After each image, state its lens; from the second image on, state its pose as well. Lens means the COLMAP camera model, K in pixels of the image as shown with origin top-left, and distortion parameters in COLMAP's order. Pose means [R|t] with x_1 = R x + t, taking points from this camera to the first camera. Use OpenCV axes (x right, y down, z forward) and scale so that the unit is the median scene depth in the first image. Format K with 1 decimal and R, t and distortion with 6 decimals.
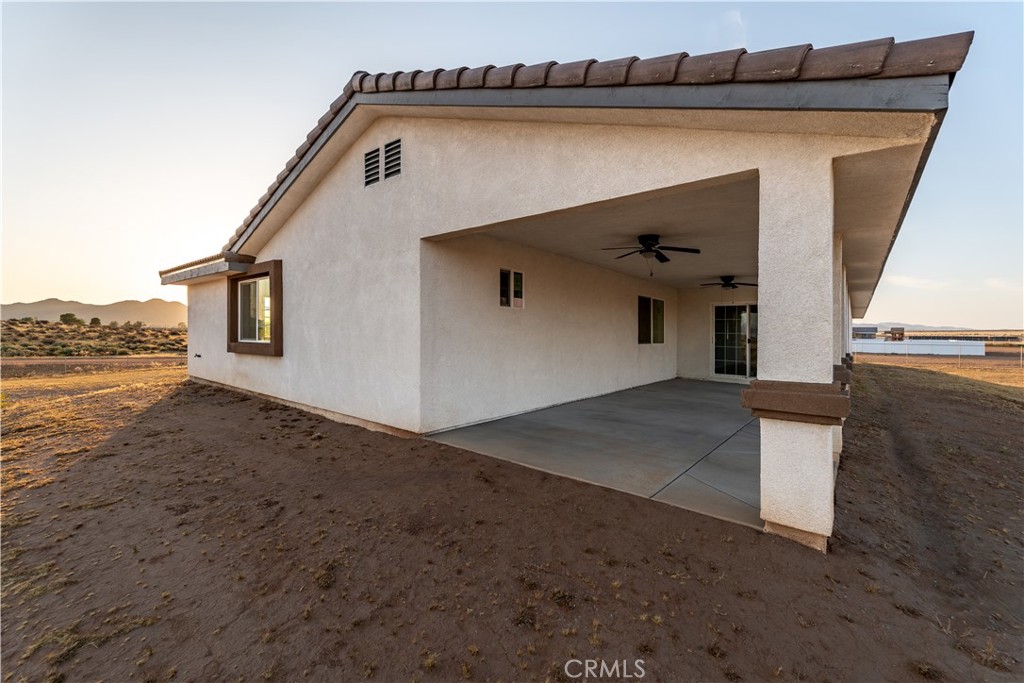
lens RADIAL K [[424.9, 0, 511.5], [0, 424.9, 350.1], [0, 0, 1]] dist [0.000534, 0.000029]
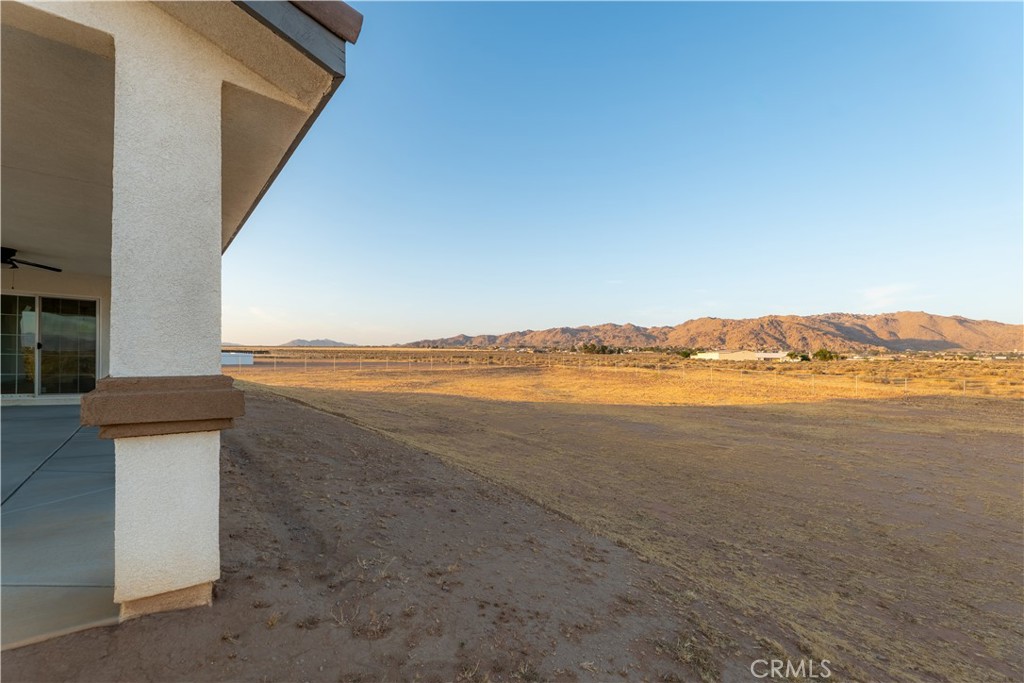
lens RADIAL K [[431.6, 0, 468.2], [0, 431.6, 346.1], [0, 0, 1]] dist [0.001261, -0.000099]
pose [[0.259655, 0.017591, 0.965541, 0.110931], [0.021866, 0.999471, -0.024090, 0.051364], [-0.965454, 0.027367, 0.259133, 0.340760]]
